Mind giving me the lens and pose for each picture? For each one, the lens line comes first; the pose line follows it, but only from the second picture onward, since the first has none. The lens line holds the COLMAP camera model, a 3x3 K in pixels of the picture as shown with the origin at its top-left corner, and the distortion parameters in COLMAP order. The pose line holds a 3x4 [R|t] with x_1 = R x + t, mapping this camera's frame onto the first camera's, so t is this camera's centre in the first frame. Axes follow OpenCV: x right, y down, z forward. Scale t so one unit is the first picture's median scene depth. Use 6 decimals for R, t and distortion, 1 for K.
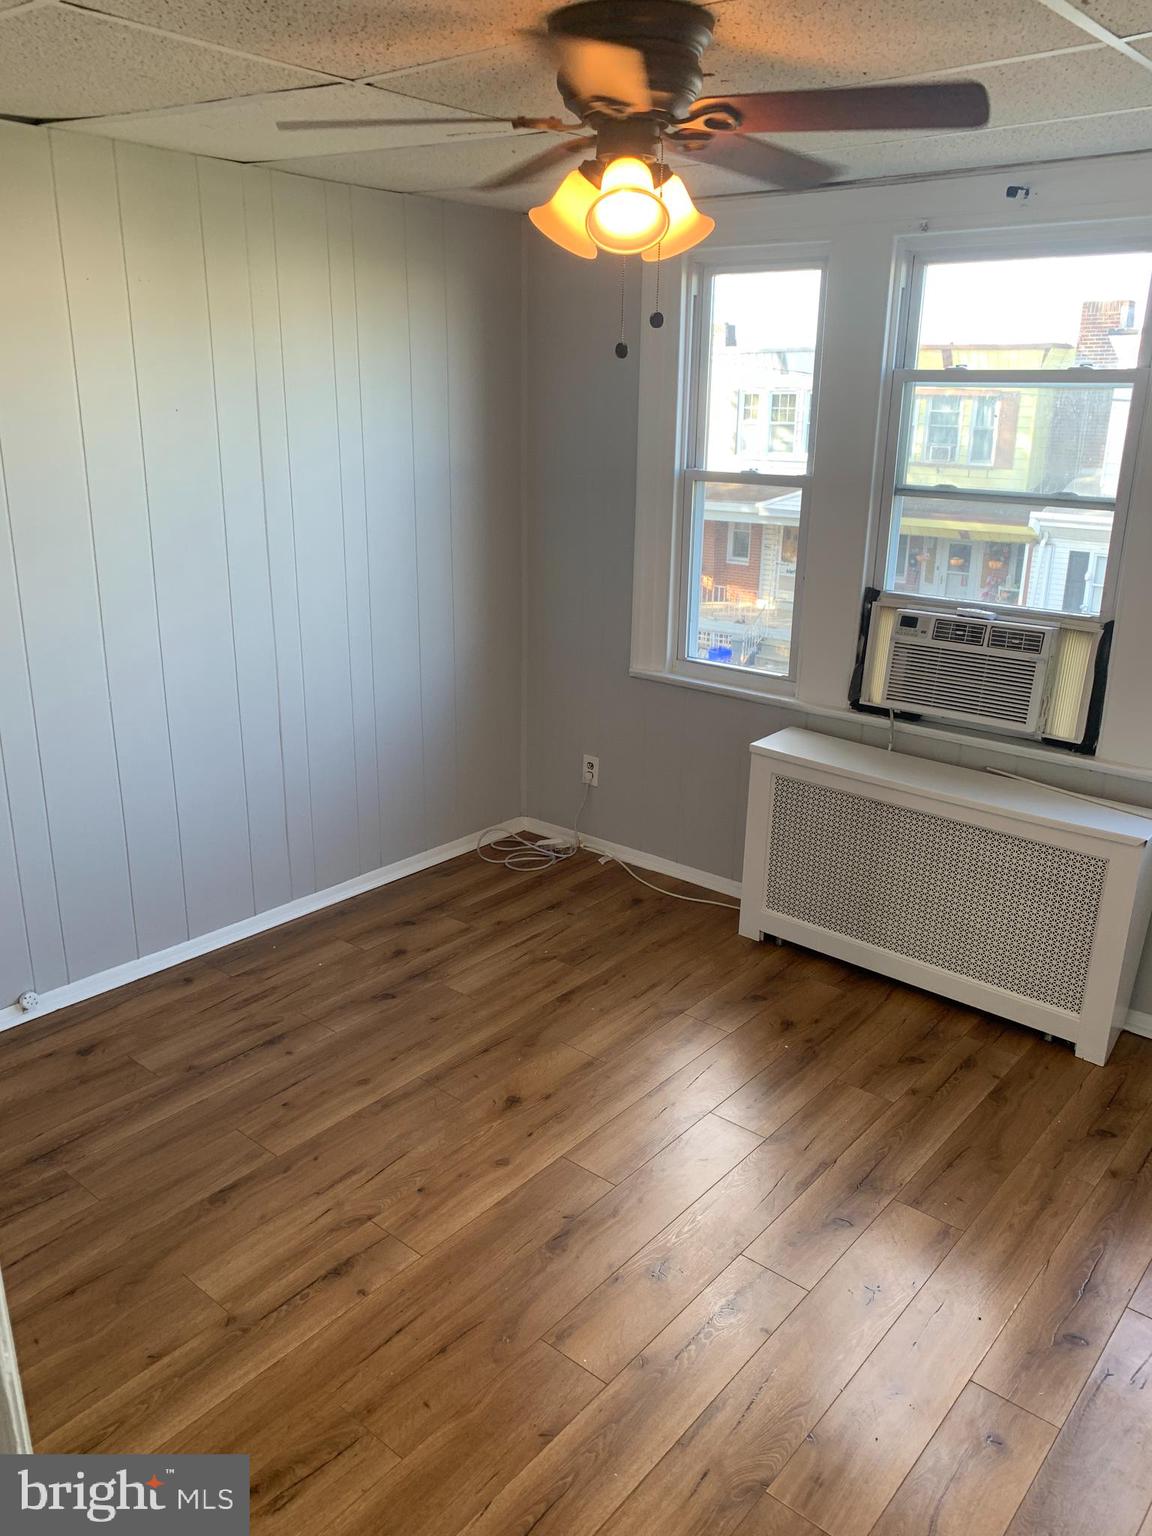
lens RADIAL K [[1175.7, 0, 572.2], [0, 1175.7, 771.6], [0, 0, 1]] dist [0.036452, -0.045214]
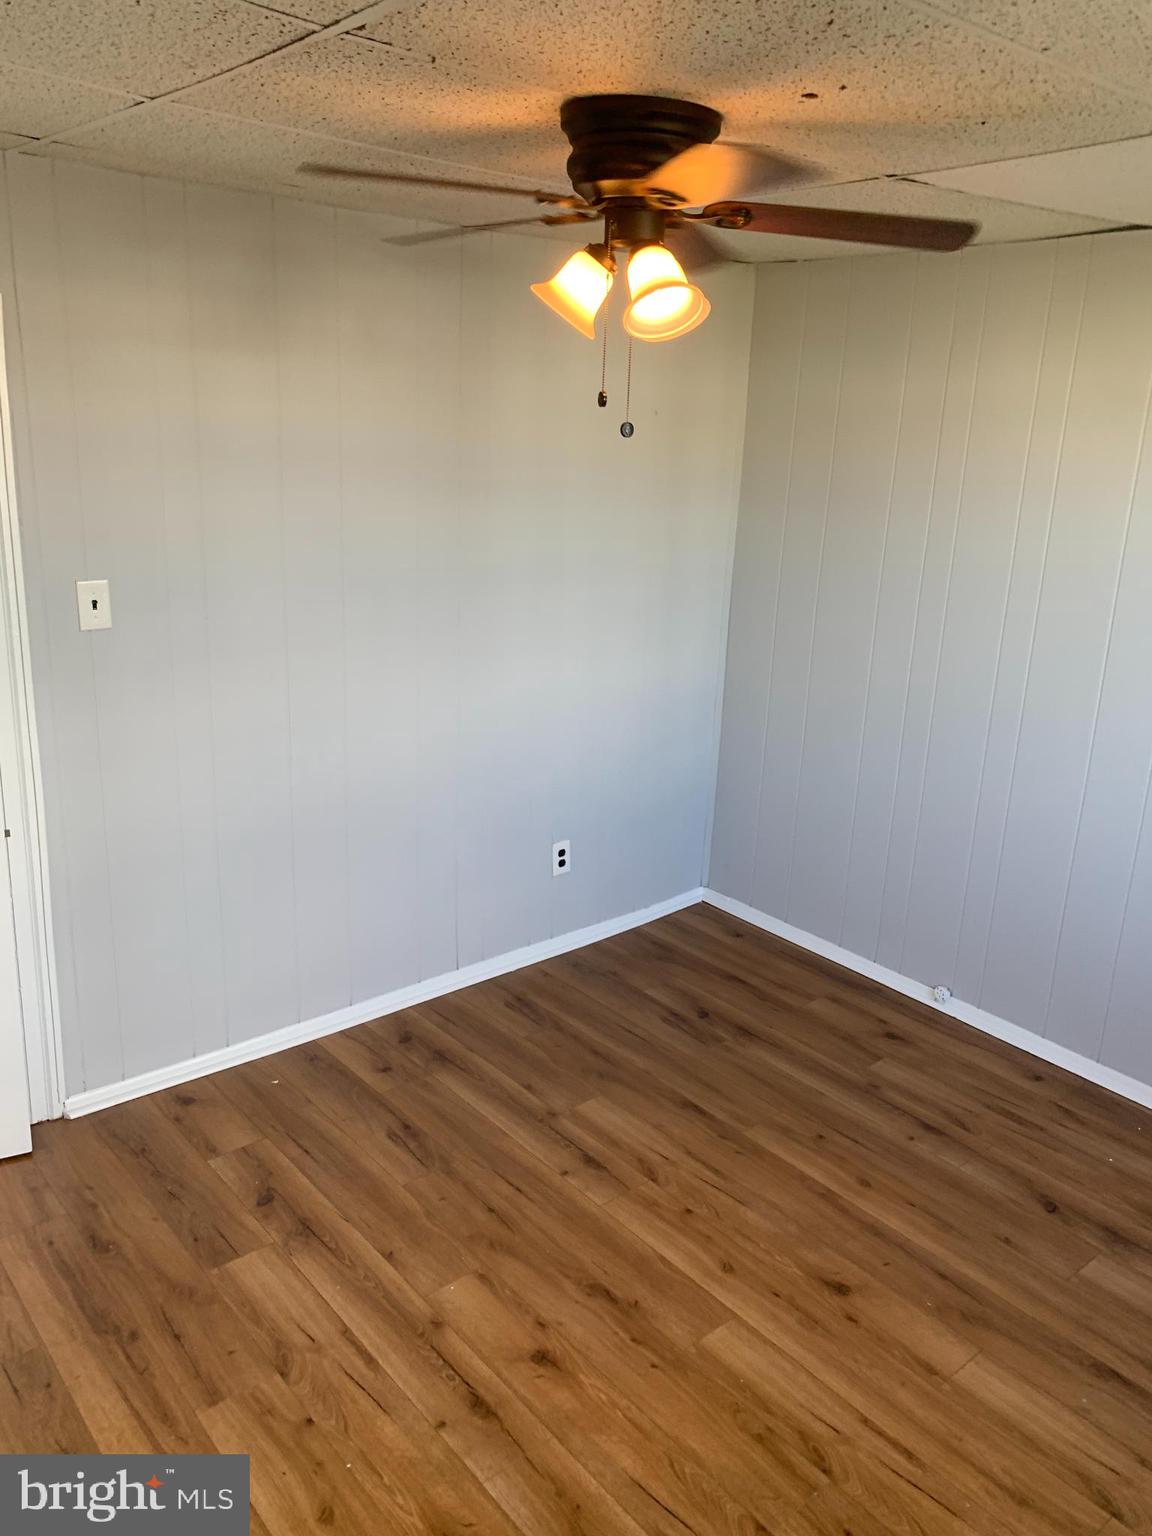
lens RADIAL K [[1175.7, 0, 572.2], [0, 1175.7, 771.6], [0, 0, 1]] dist [0.036452, -0.045214]
pose [[-0.170791, 0.268858, -0.947917, 0.658162], [-0.347131, 0.883950, 0.313260, -0.241233], [0.922134, 0.382553, -0.057642, 0.682866]]
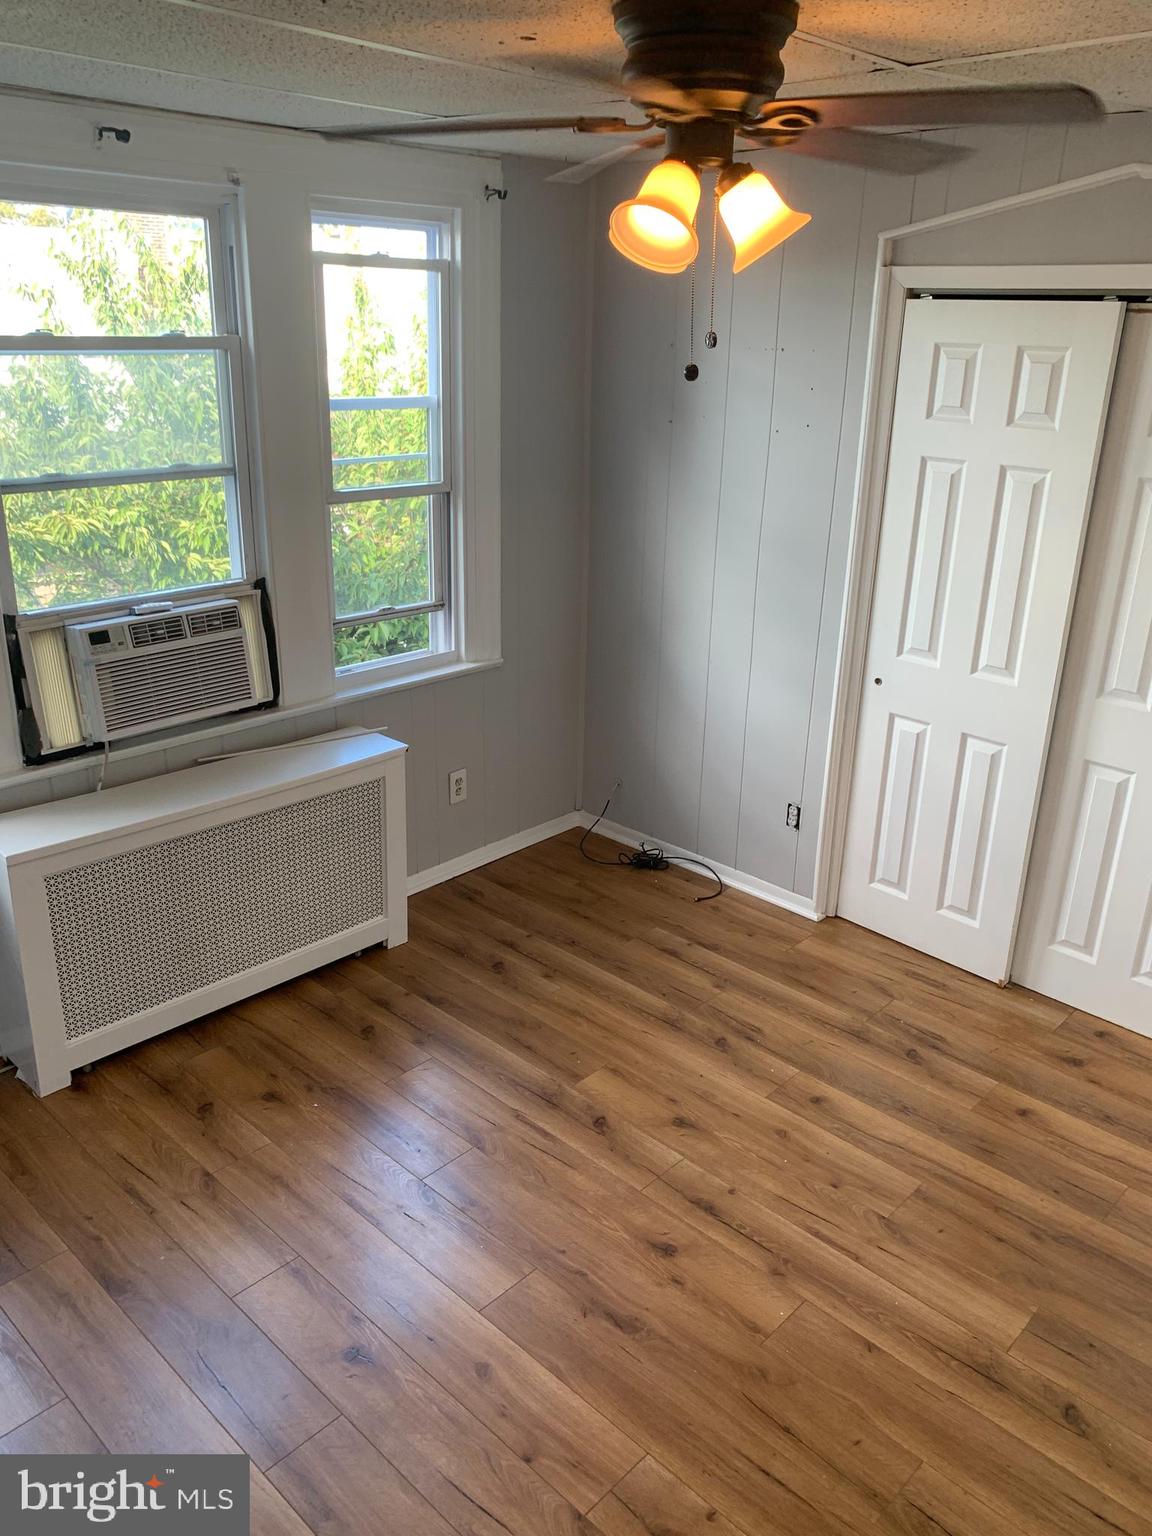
lens RADIAL K [[1175.7, 0, 572.2], [0, 1175.7, 771.6], [0, 0, 1]] dist [0.036452, -0.045214]
pose [[0.054322, -0.368153, 0.928177, -0.568615], [0.287377, 0.895984, 0.338566, -0.252596], [-0.956276, 0.248345, 0.154471, 0.621481]]
